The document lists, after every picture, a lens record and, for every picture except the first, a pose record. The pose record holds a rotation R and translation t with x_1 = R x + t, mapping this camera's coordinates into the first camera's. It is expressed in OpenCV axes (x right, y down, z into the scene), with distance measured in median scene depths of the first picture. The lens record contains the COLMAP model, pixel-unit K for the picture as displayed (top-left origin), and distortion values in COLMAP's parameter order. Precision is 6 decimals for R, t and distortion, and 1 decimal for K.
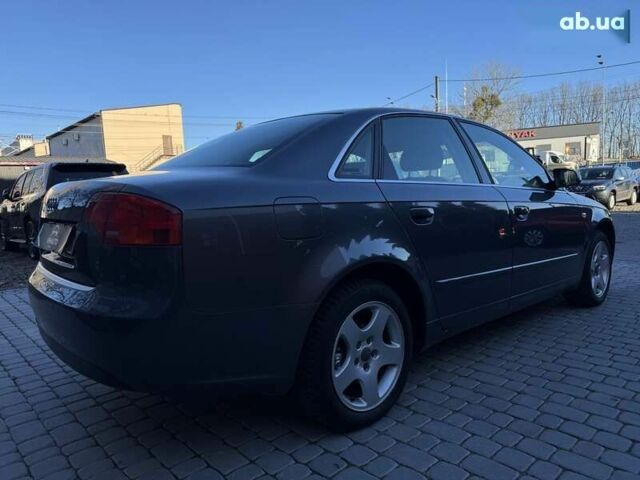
lens RADIAL K [[454.2, 0, 317.4], [0, 454.2, 241.2], [0, 0, 1]] dist [0.014390, -0.018696]
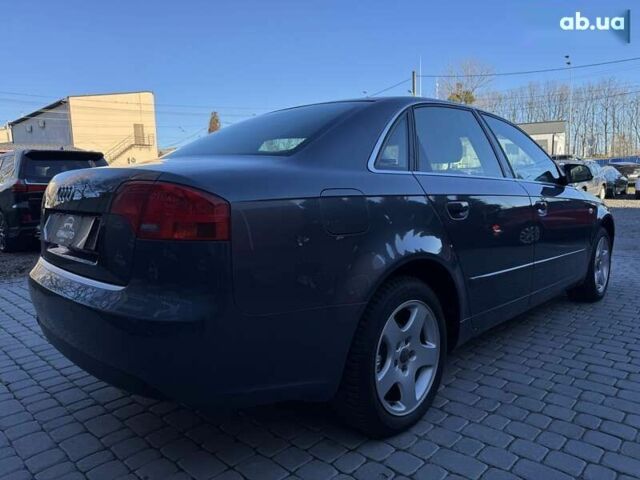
lens RADIAL K [[454.2, 0, 321.5], [0, 454.2, 239.5], [0, 0, 1]] dist [0.014390, -0.018696]
pose [[0.997716, 0.005462, 0.067323, -0.122430], [-0.006252, 0.999914, 0.011525, -0.003363], [-0.067255, -0.011920, 0.997665, 0.061264]]
